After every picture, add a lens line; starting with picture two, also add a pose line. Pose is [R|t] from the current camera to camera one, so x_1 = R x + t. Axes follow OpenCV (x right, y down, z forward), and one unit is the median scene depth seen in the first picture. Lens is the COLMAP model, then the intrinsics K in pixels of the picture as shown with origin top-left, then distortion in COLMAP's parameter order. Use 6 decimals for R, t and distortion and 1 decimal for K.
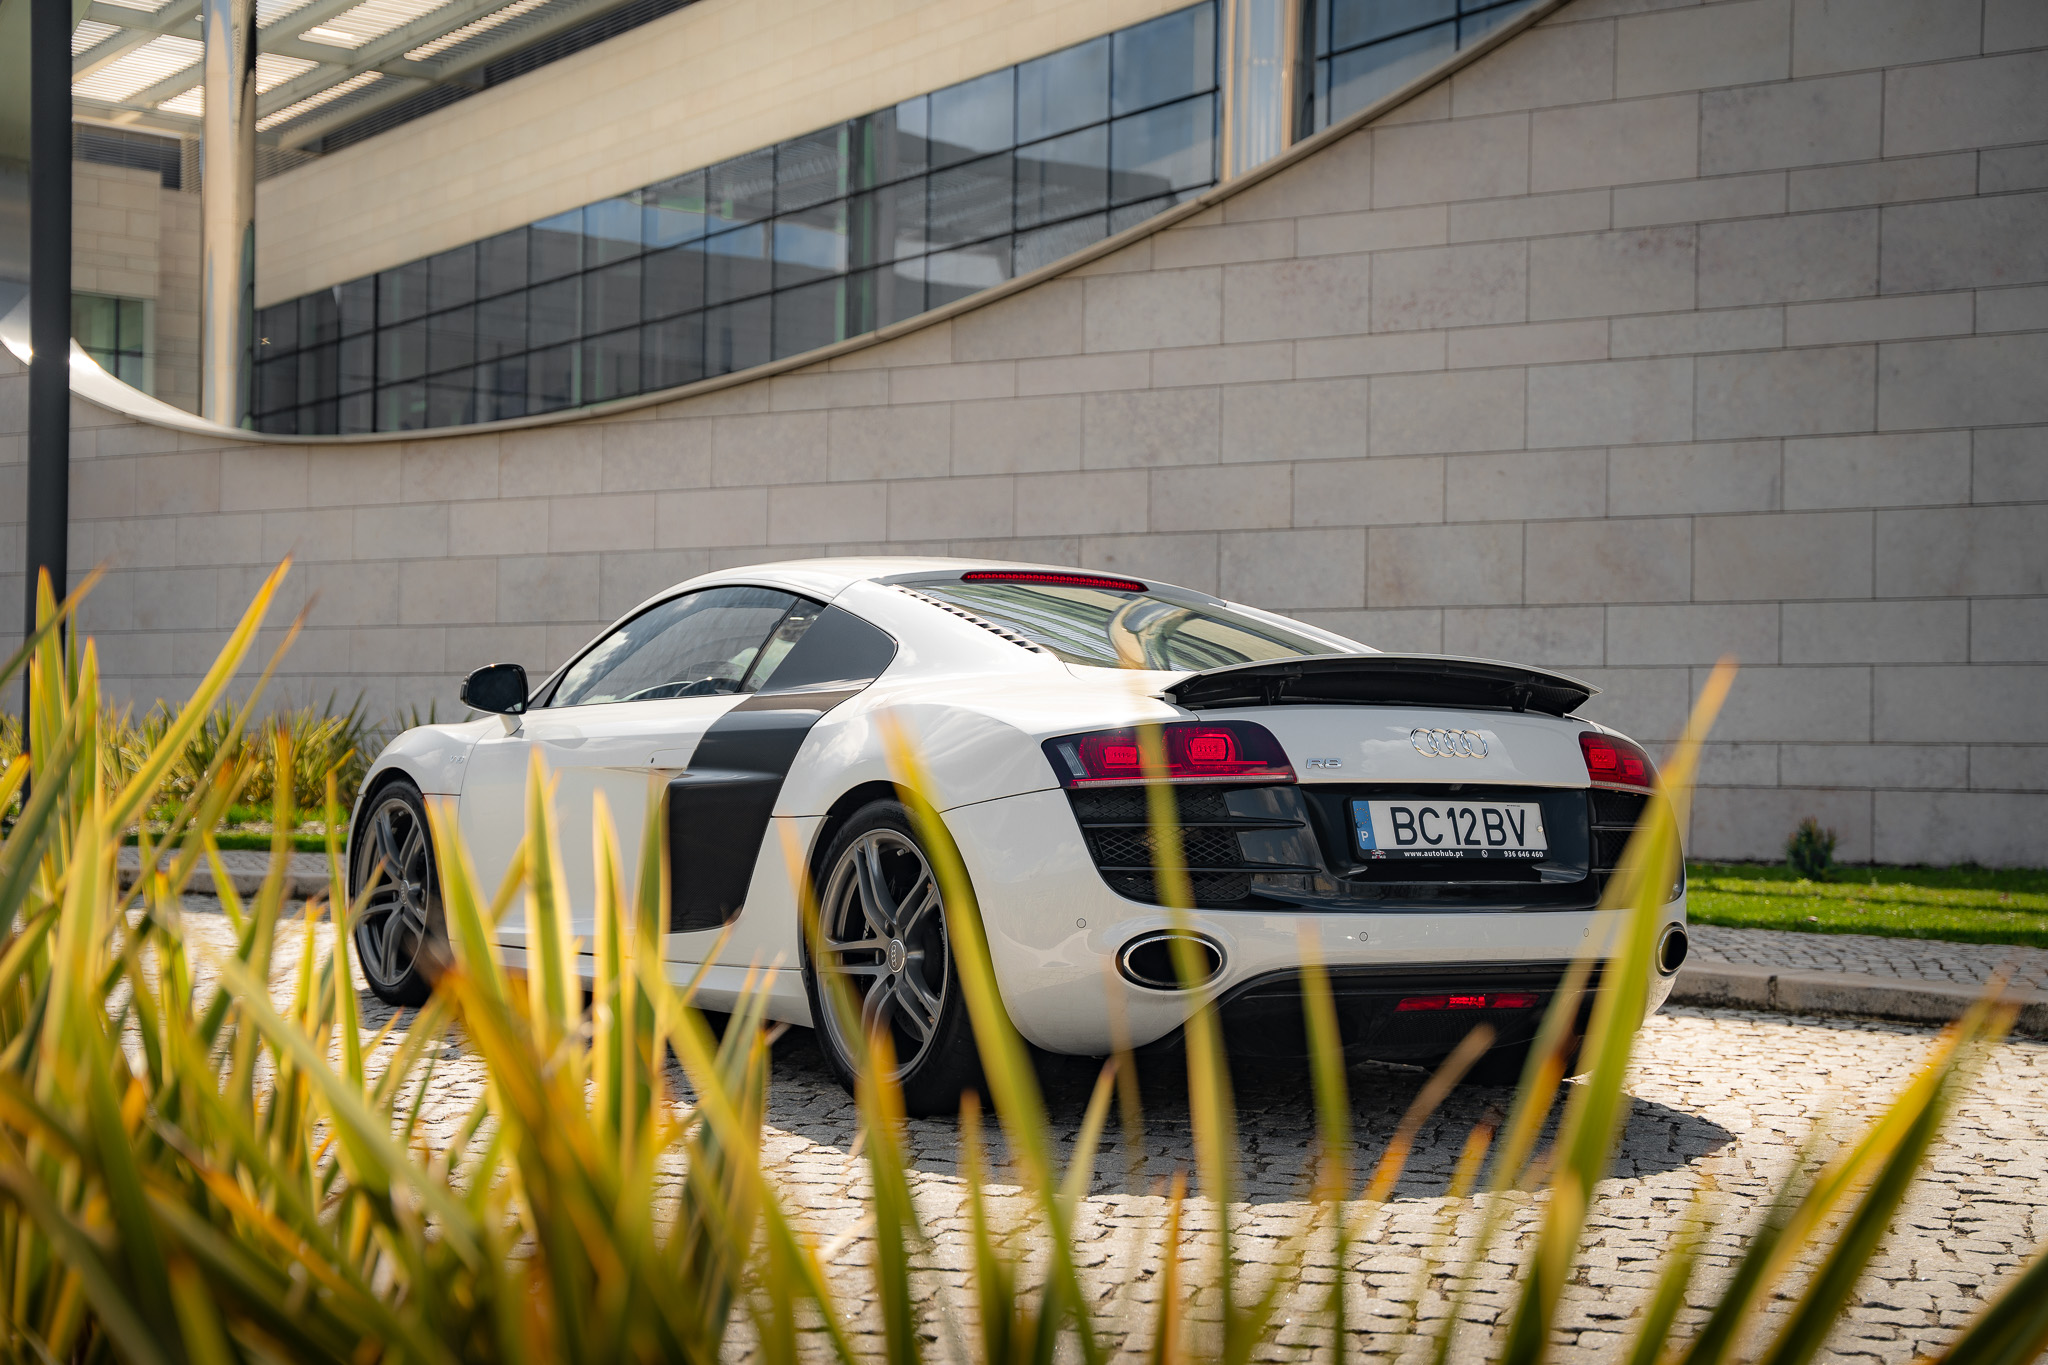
lens RADIAL K [[2911.6, 0, 1018.3], [0, 2911.6, 717.6], [0, 0, 1]] dist [0.077045, 0.402364]
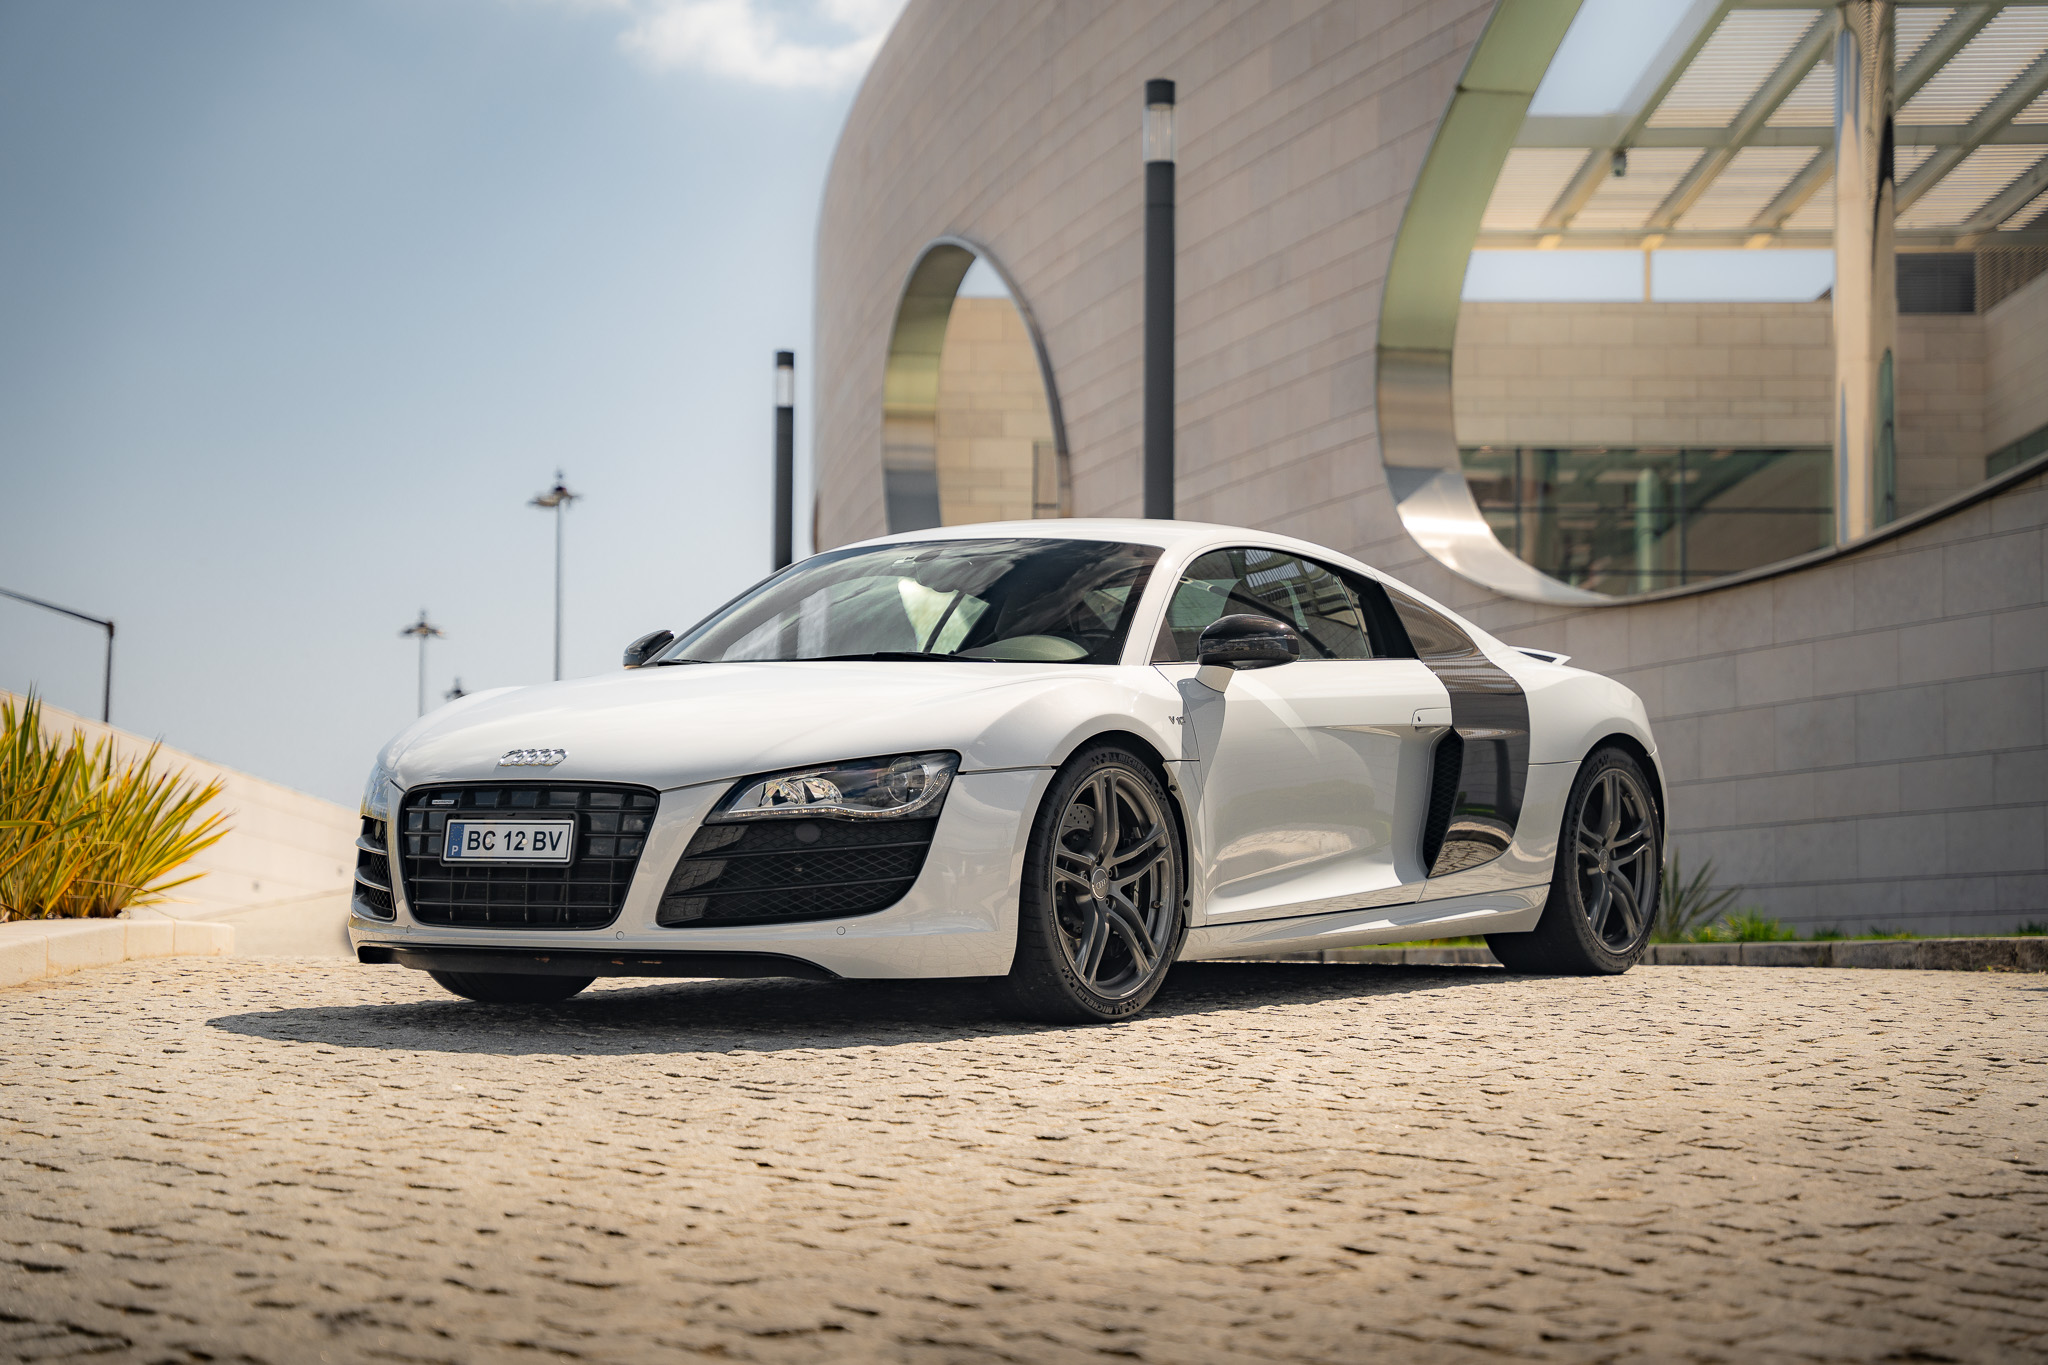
lens RADIAL K [[3859.6, 0, 1048.5], [0, 3859.6, 689.2], [0, 0, 1]] dist [0.324351, 0.052854]
pose [[0.829284, -0.061199, -0.555466, 0.422238], [0.021245, 0.996719, -0.078096, 0.044513], [0.558424, 0.052963, 0.827864, -0.262213]]
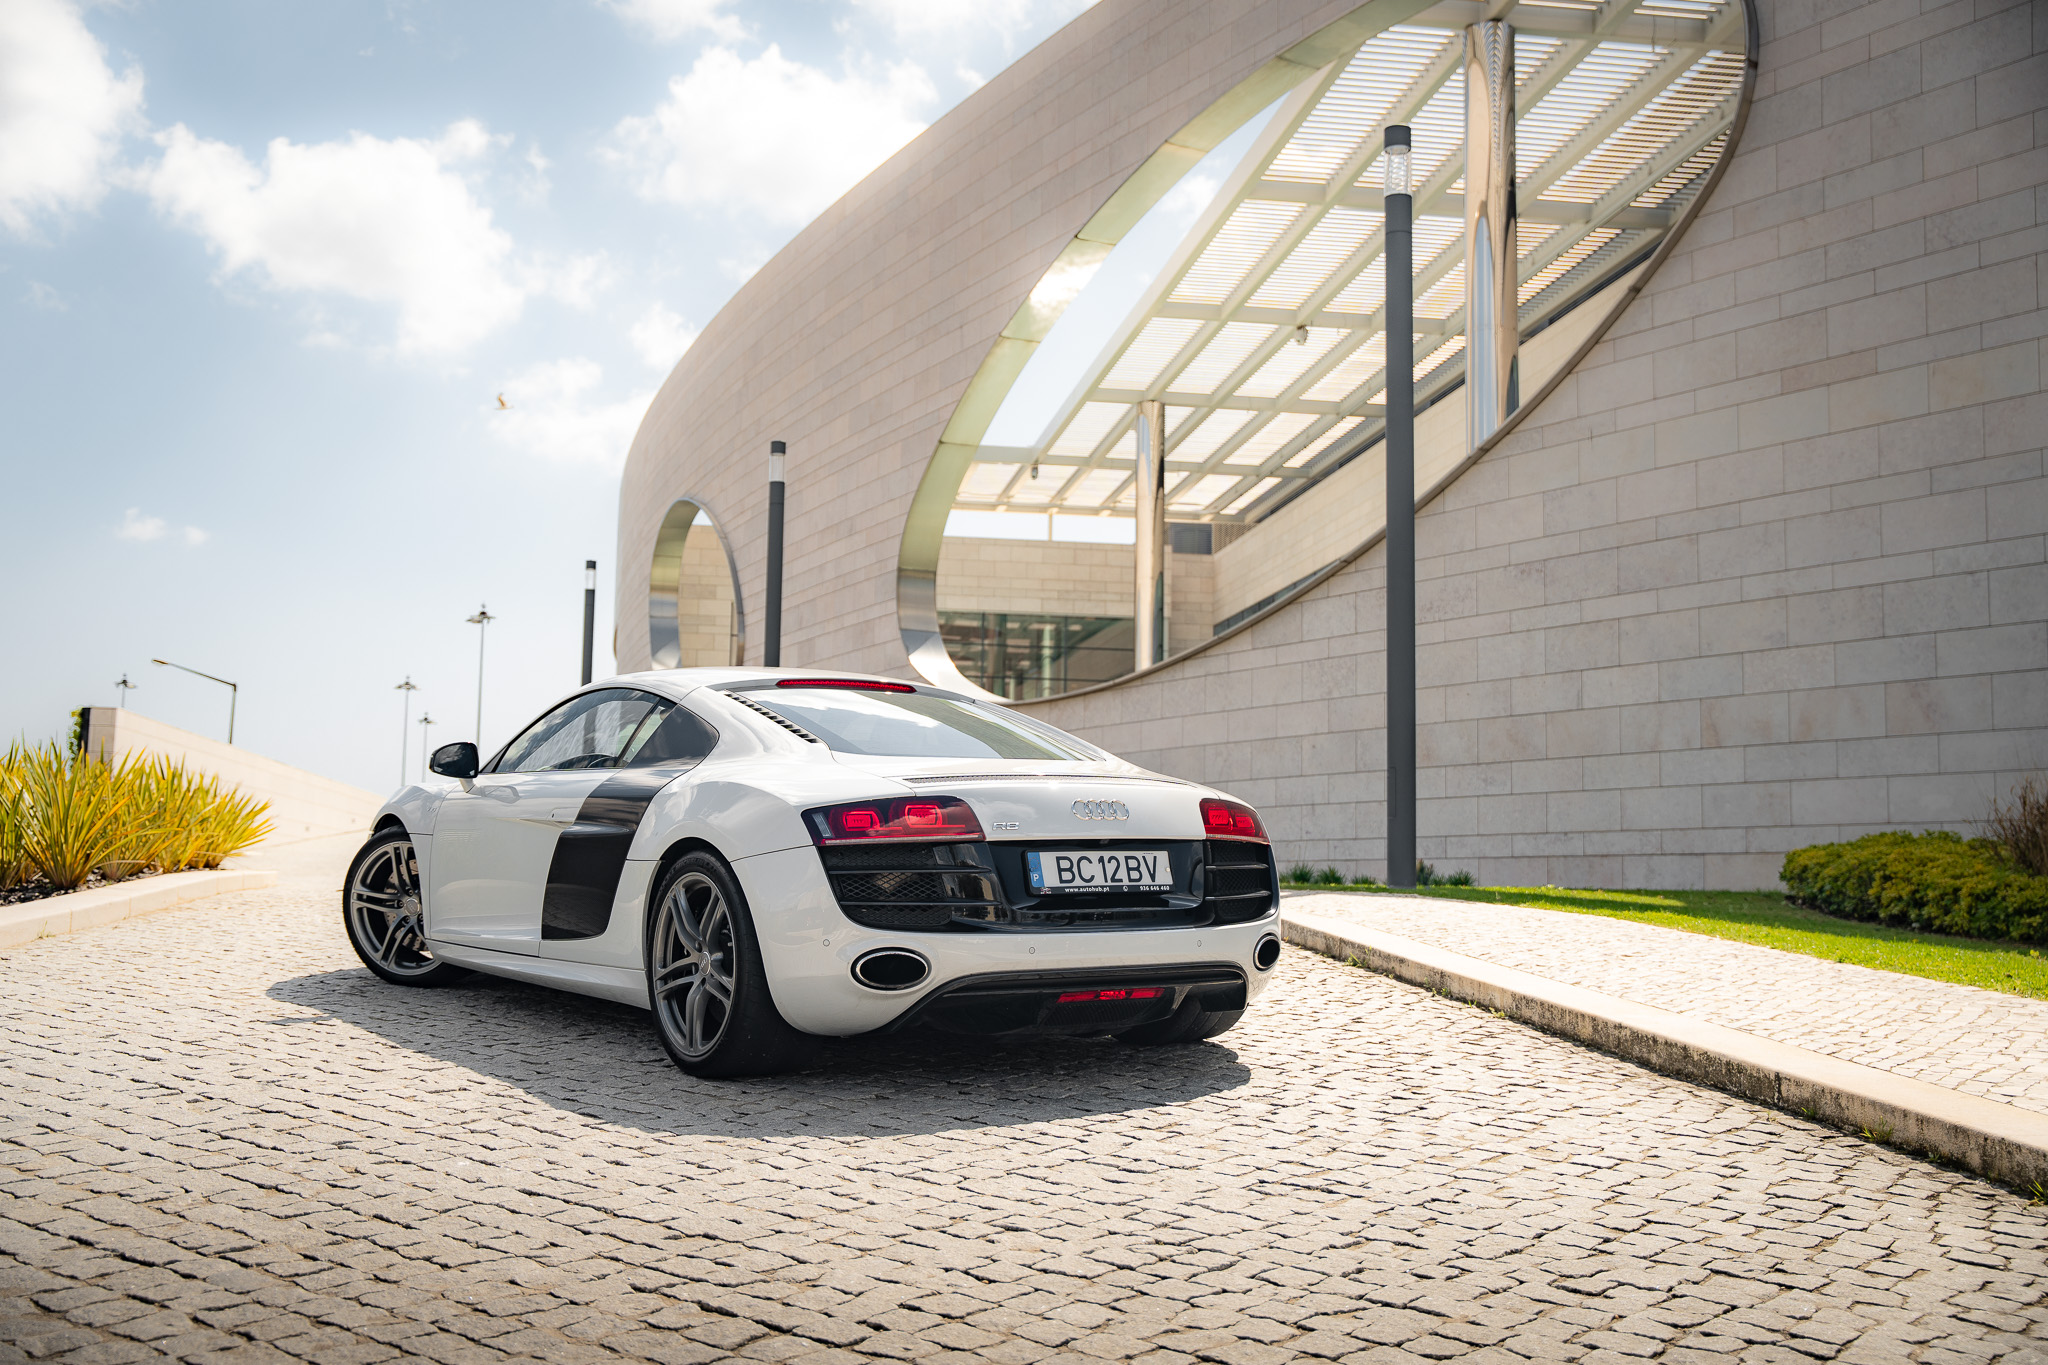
lens RADIAL K [[2057.8, 0, 1024.0], [0, 2057.8, 682.5], [0, 0, 1]] dist [-0.056031, 0.222886]
pose [[0.896471, -0.051257, -0.440127, 0.485466], [0.009042, 0.995196, -0.097483, 0.035313], [0.443009, 0.083411, 0.892628, -0.312257]]
